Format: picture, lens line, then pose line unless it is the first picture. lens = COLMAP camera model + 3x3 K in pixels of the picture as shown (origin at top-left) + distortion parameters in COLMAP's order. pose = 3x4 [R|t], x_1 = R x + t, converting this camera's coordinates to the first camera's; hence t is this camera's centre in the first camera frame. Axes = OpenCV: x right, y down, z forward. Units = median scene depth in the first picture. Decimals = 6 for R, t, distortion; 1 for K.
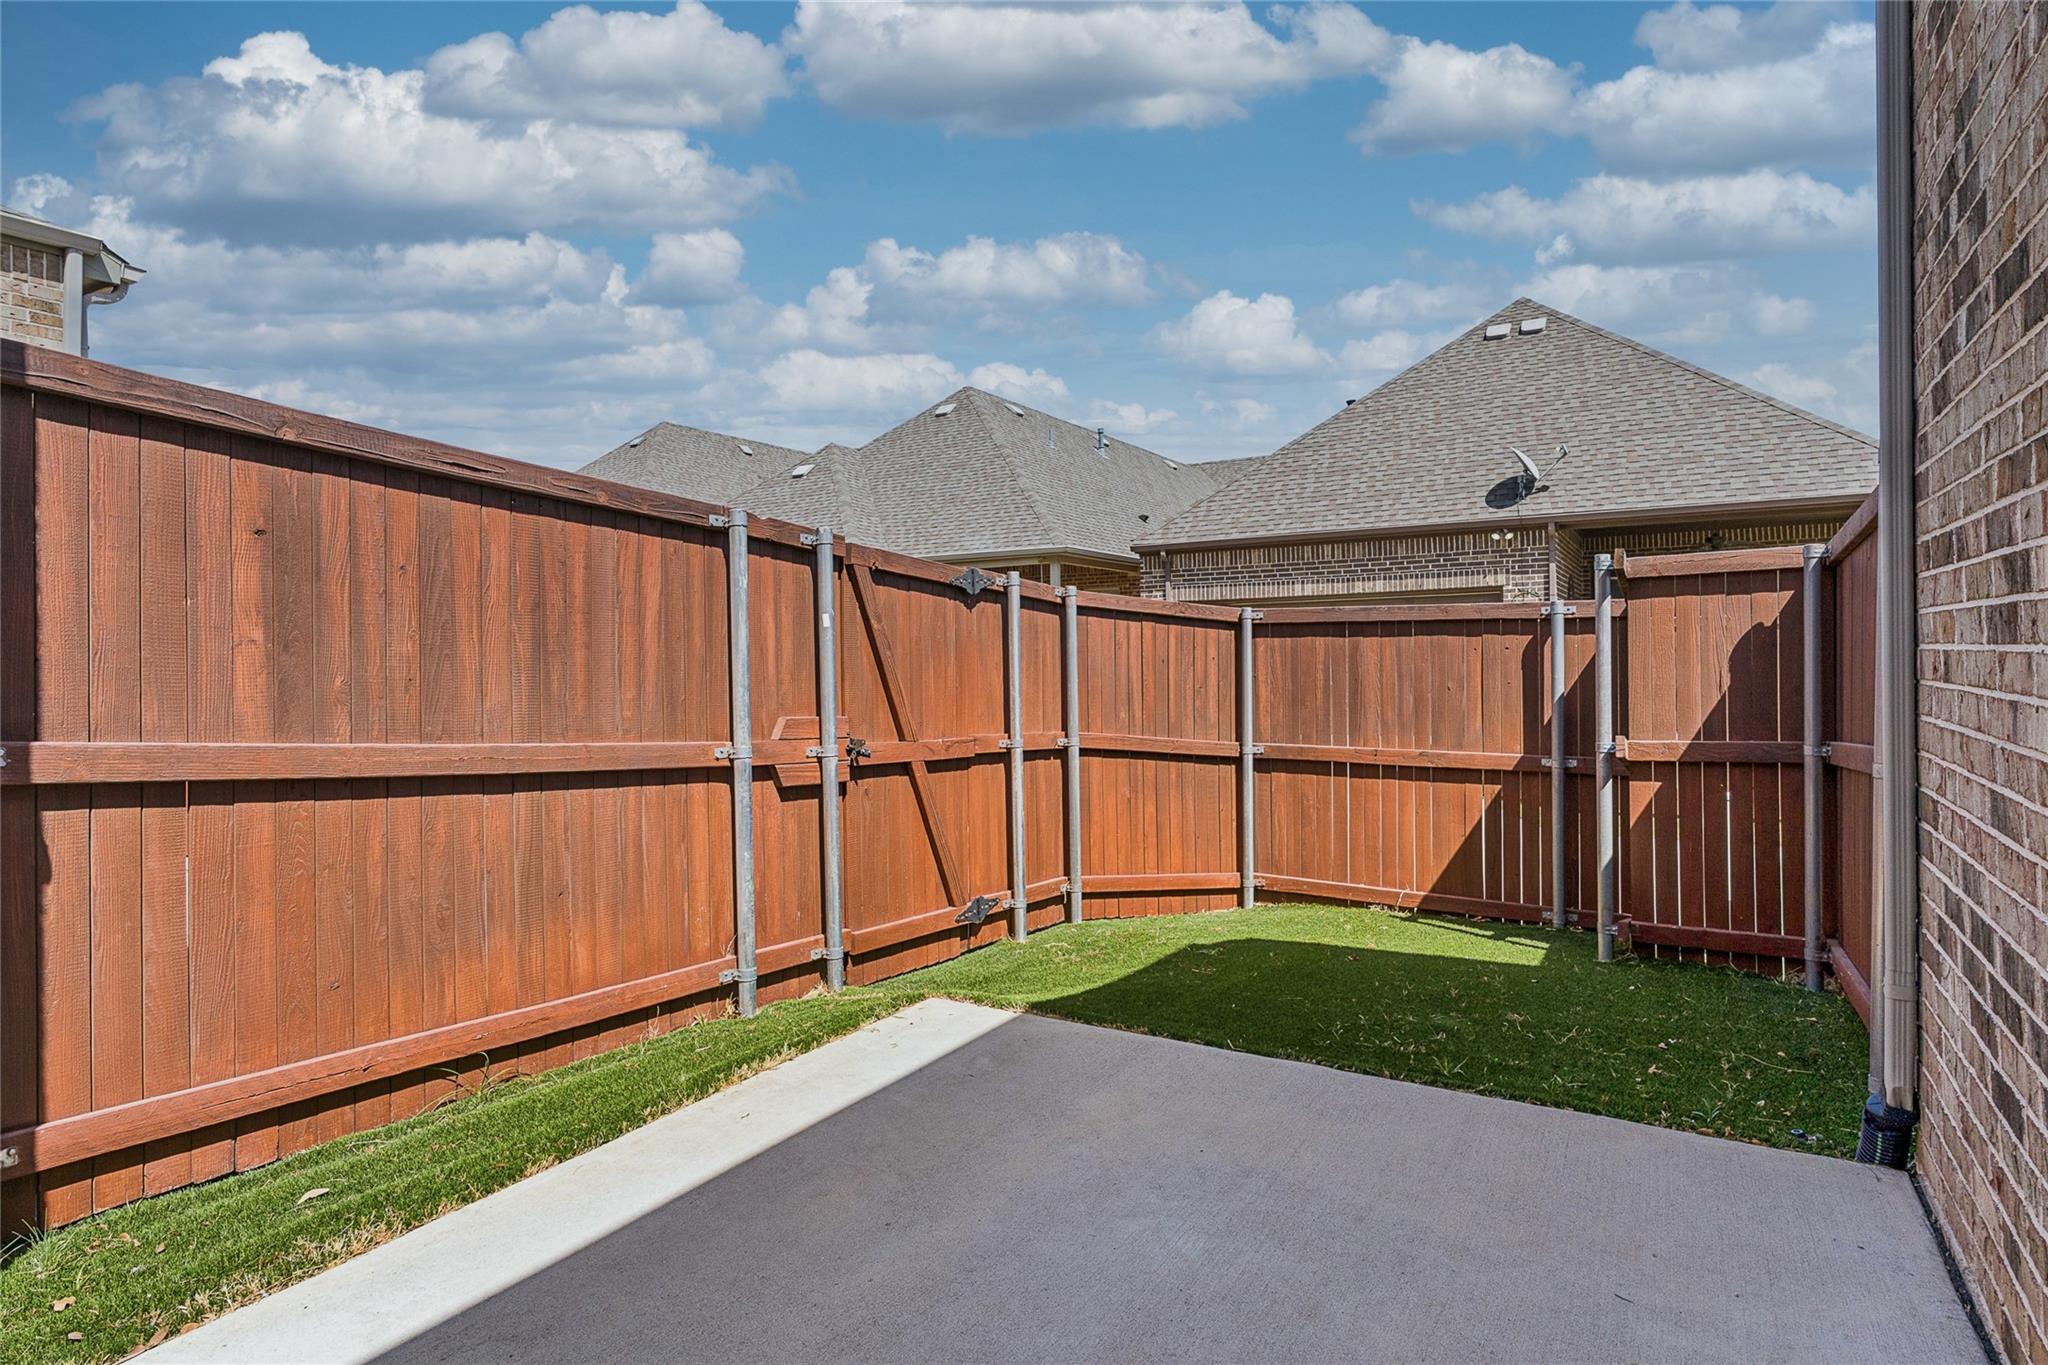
lens RADIAL K [[1118.7, 0, 1027.2], [0, 1118.7, 669.7], [0, 0, 1]] dist [0.001879, 0.000550]
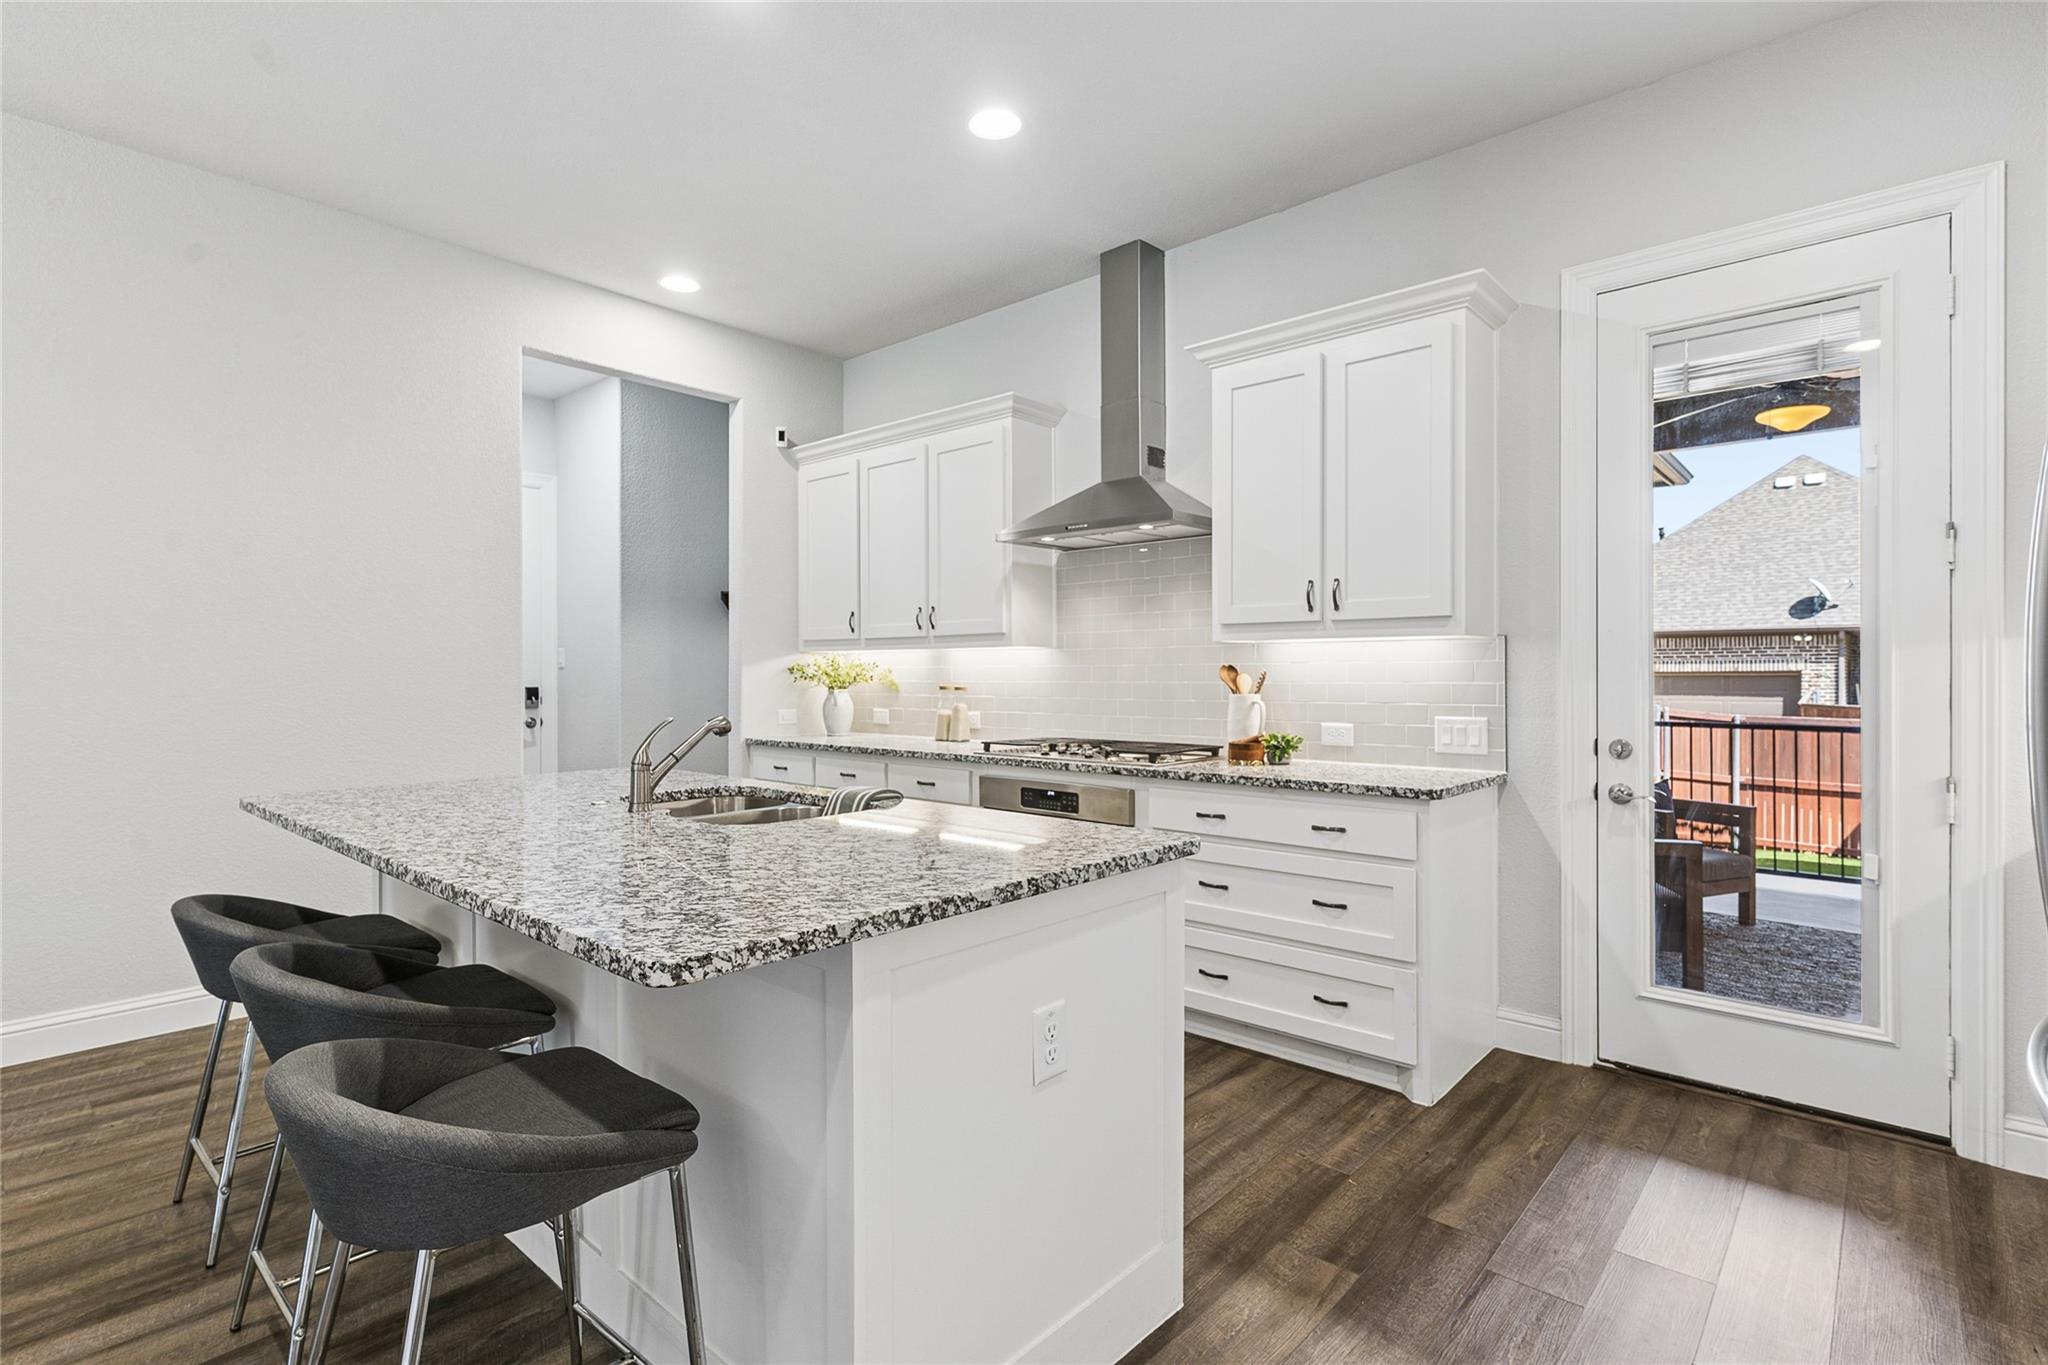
lens RADIAL K [[993.2, 0, 1019.1], [0, 993.2, 682.8], [0, 0, 1]] dist [0.004287, -0.000527]
pose [[0.981288, 0.013168, -0.192096, -0.342124], [-0.013846, 0.999902, -0.002186, -0.040082], [0.192049, 0.004805, 0.981374, -0.503544]]
